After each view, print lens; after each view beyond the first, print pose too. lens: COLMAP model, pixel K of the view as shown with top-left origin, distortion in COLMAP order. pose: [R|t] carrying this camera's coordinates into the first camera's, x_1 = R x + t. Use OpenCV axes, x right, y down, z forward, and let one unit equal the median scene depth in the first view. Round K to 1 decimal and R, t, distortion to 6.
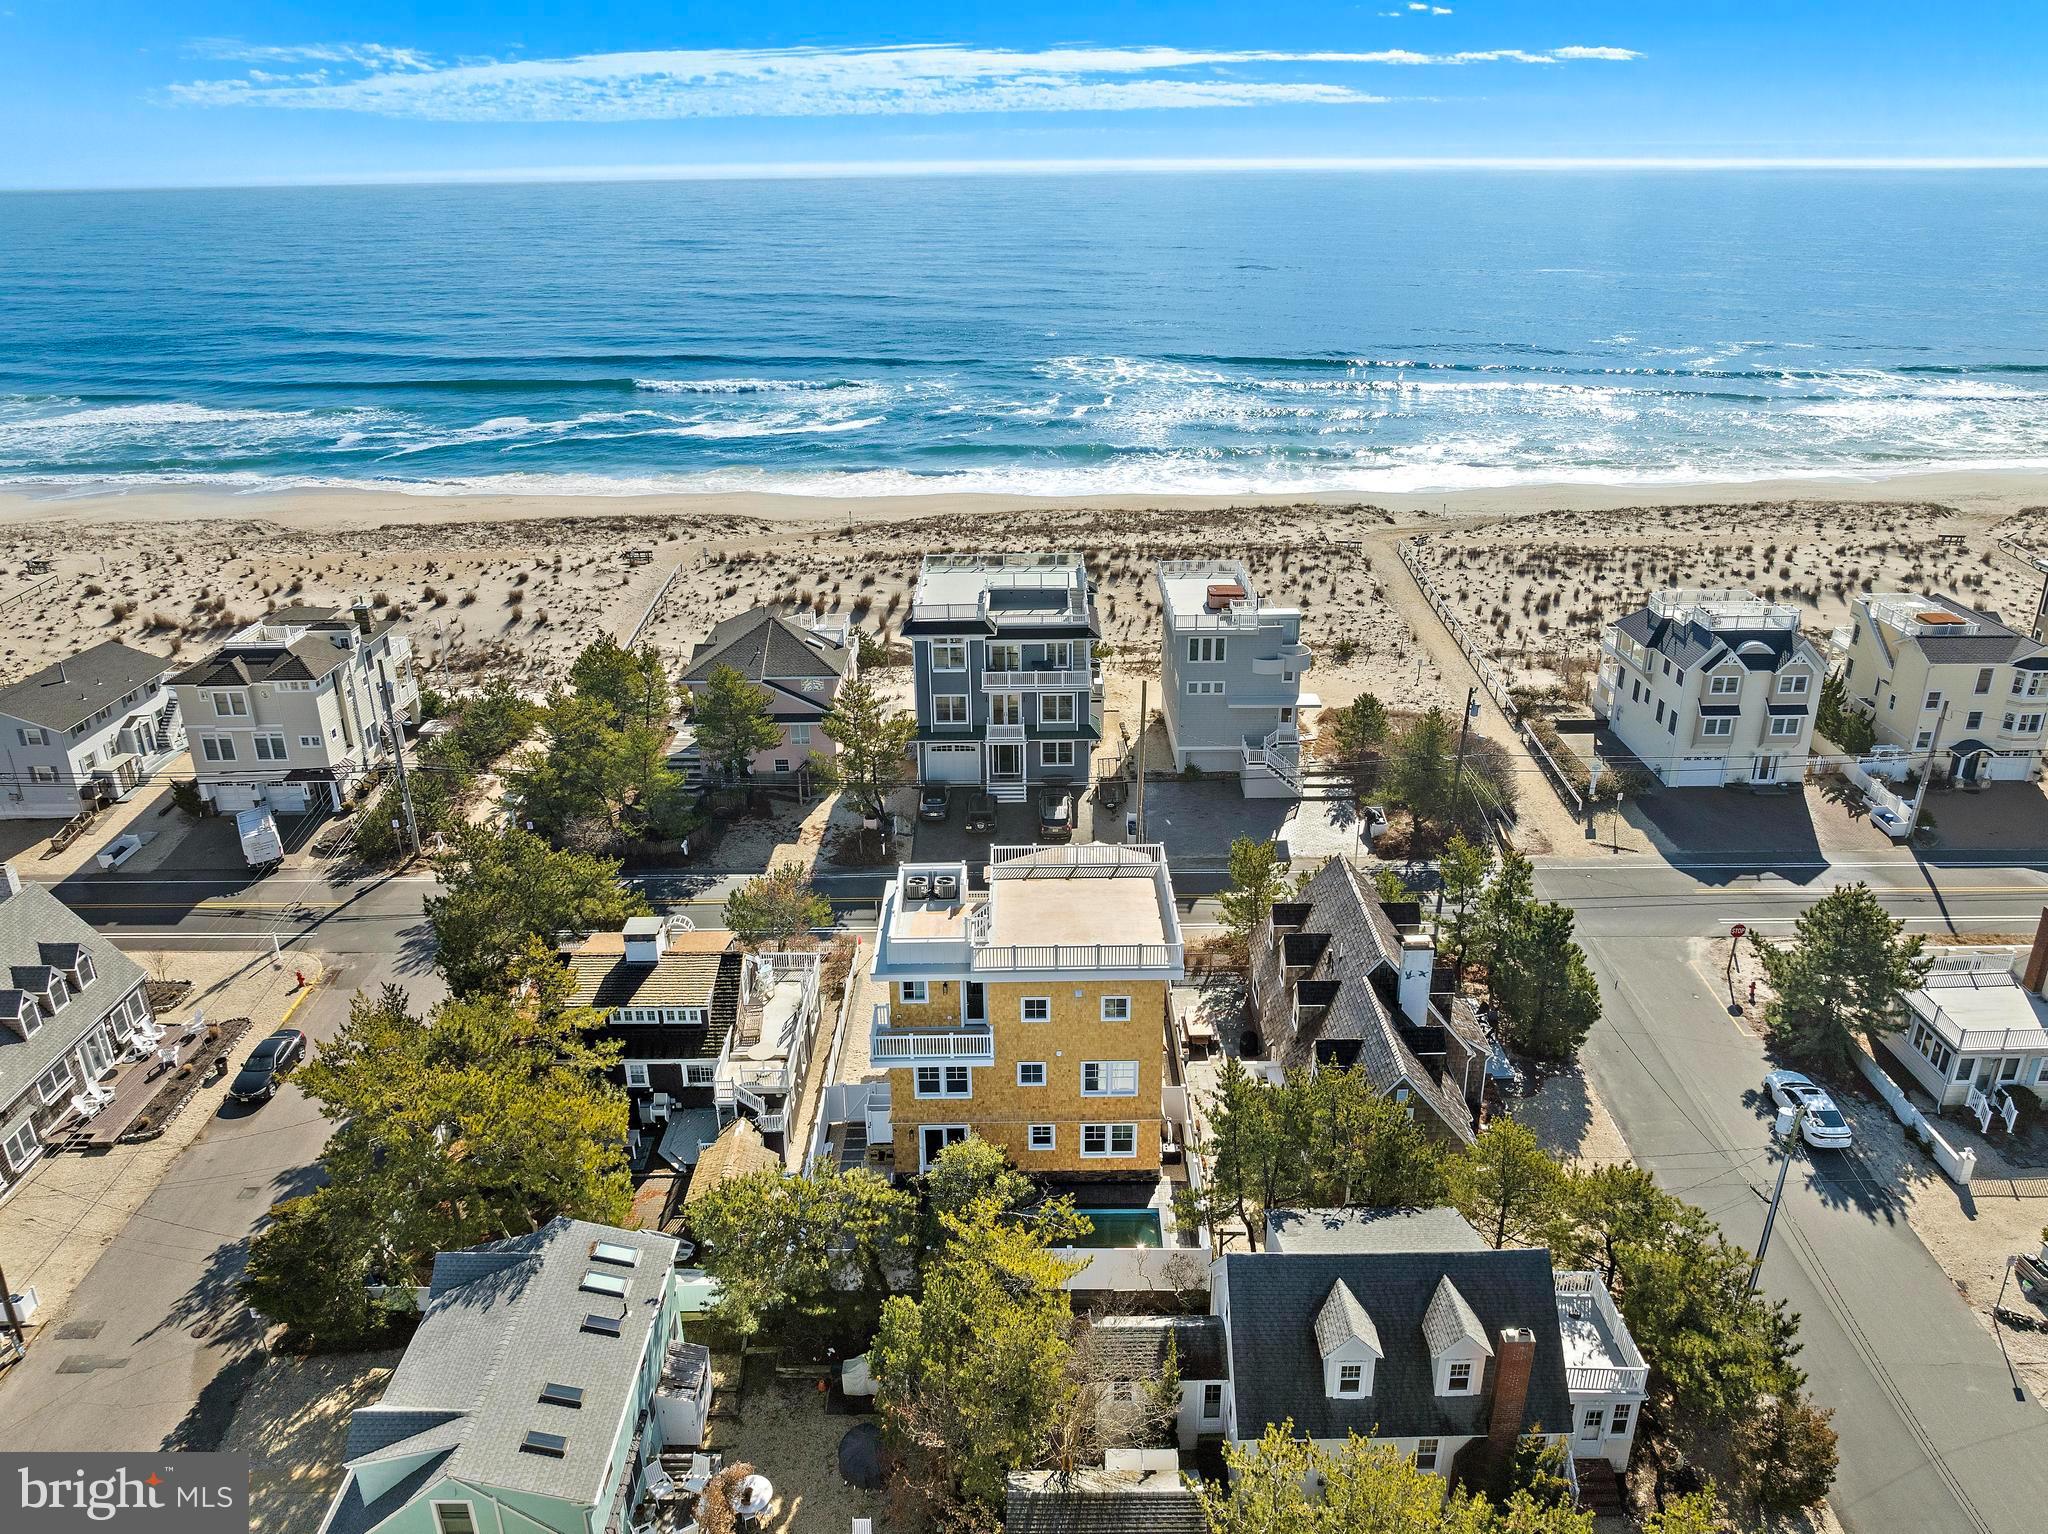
lens RADIAL K [[1459.2, 0, 1025.9], [0, 1459.2, 767.9], [0, 0, 1]] dist [-0.032755, -0.005774]
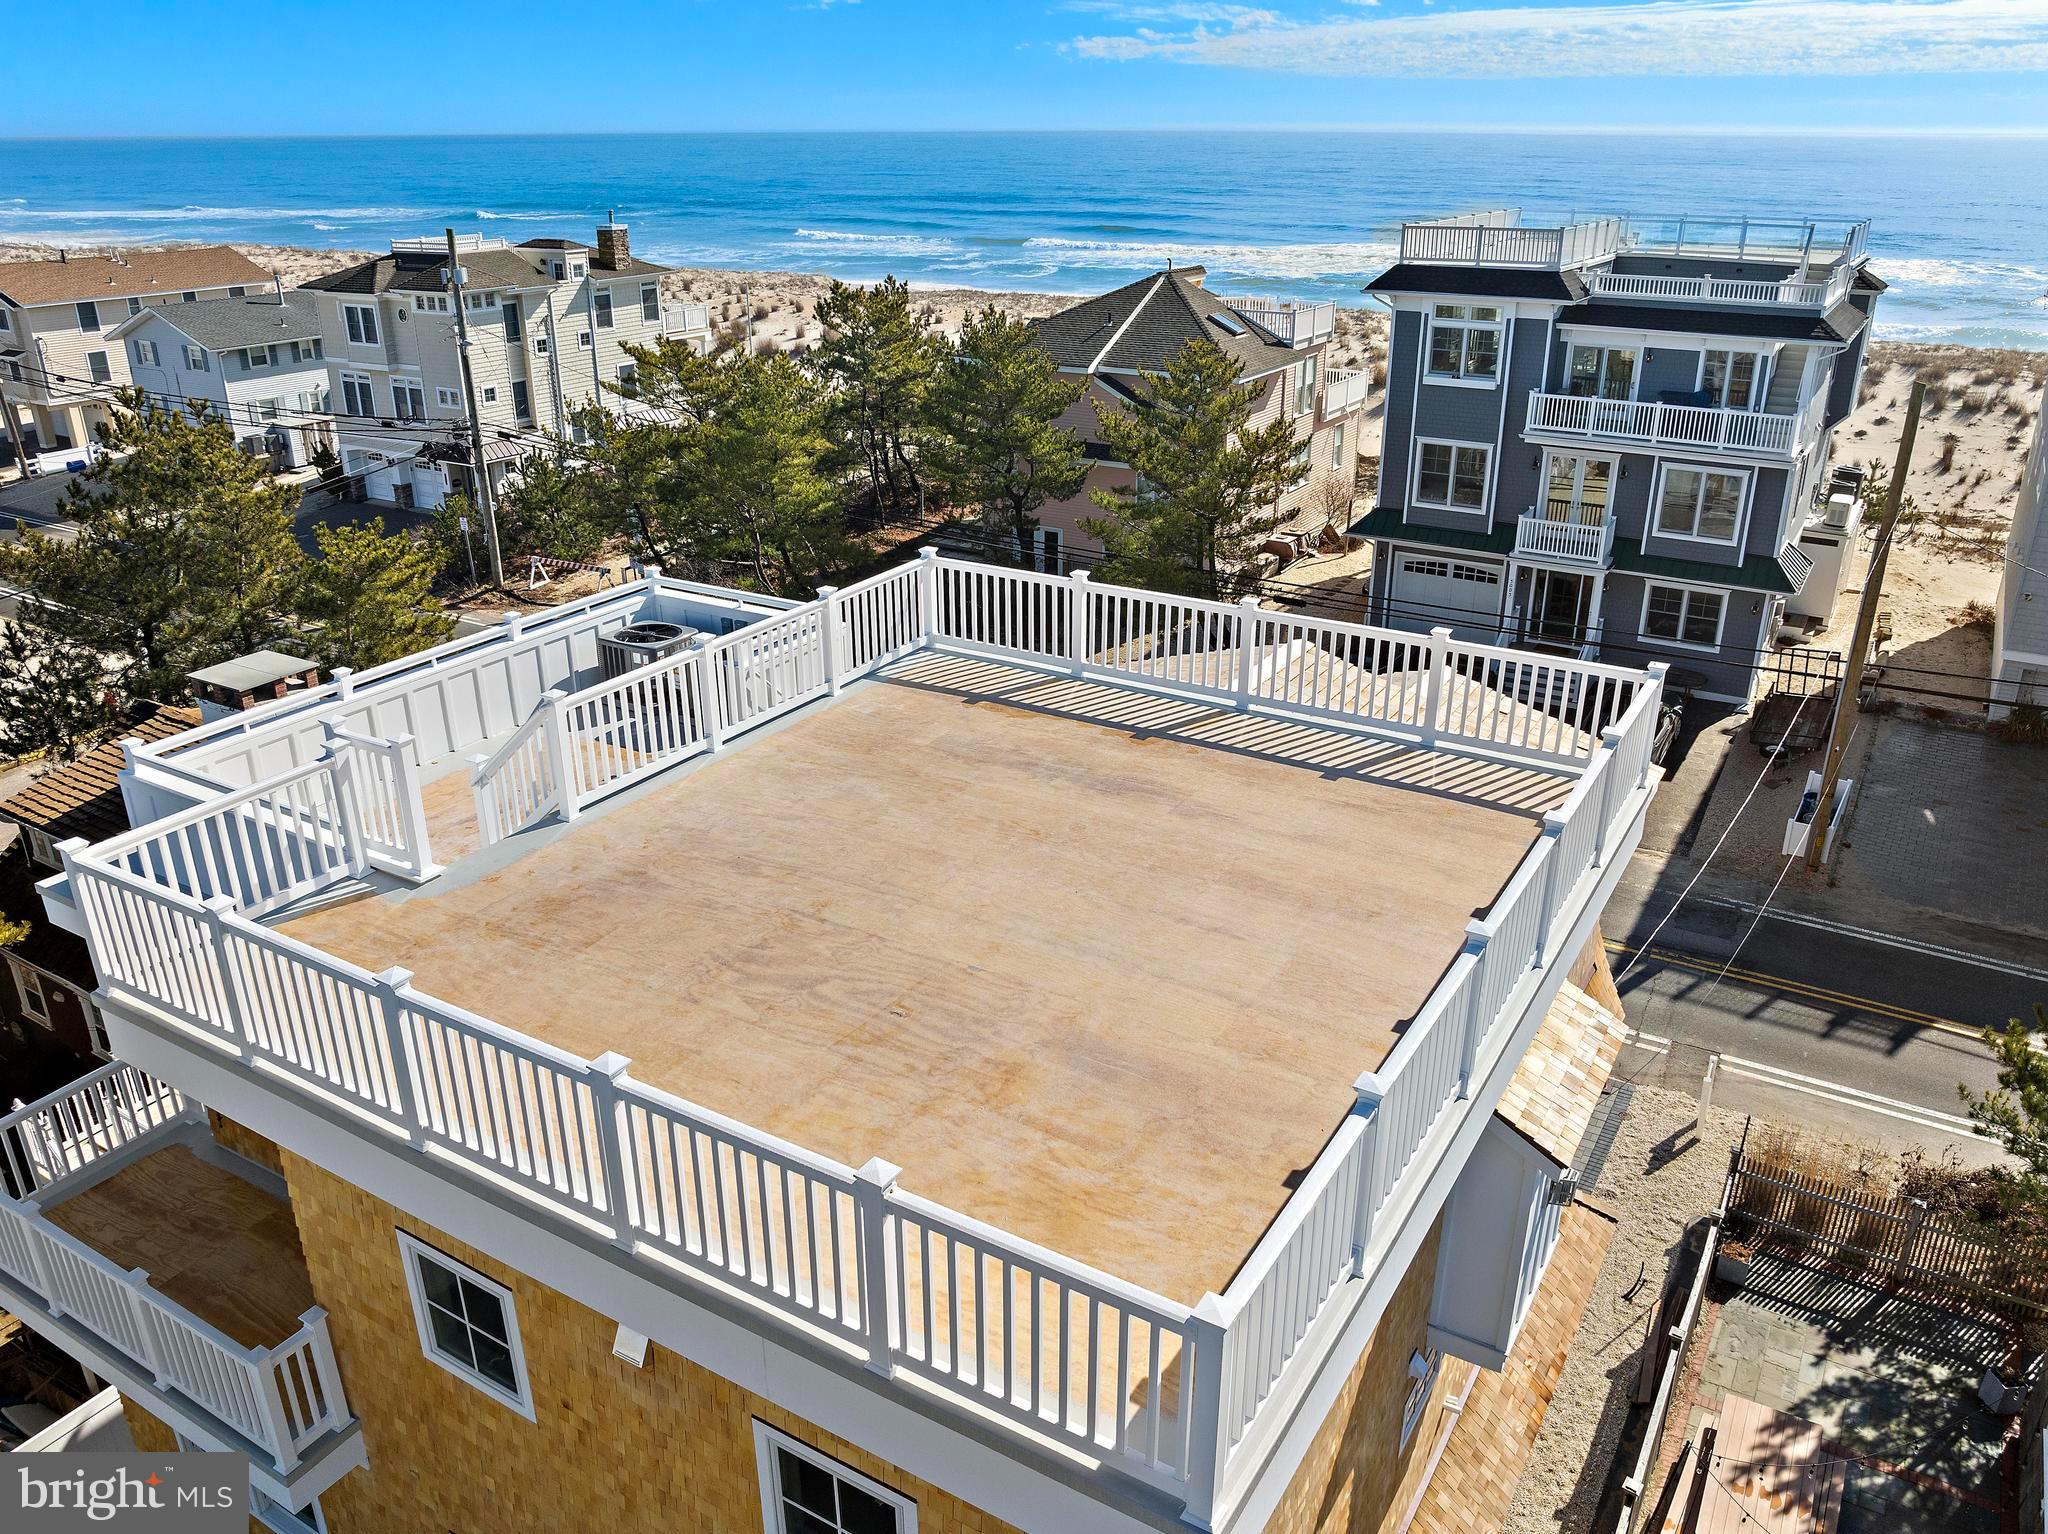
lens RADIAL K [[1526.7, 0, 1026.4], [0, 1526.7, 759.8], [0, 0, 1]] dist [-0.042390, 0.003014]
pose [[0.852064, 0.207960, -0.480353, 0.081640], [-0.206401, 0.976819, 0.056775, 0.046860], [0.481025, 0.050770, 0.875235, 0.529964]]
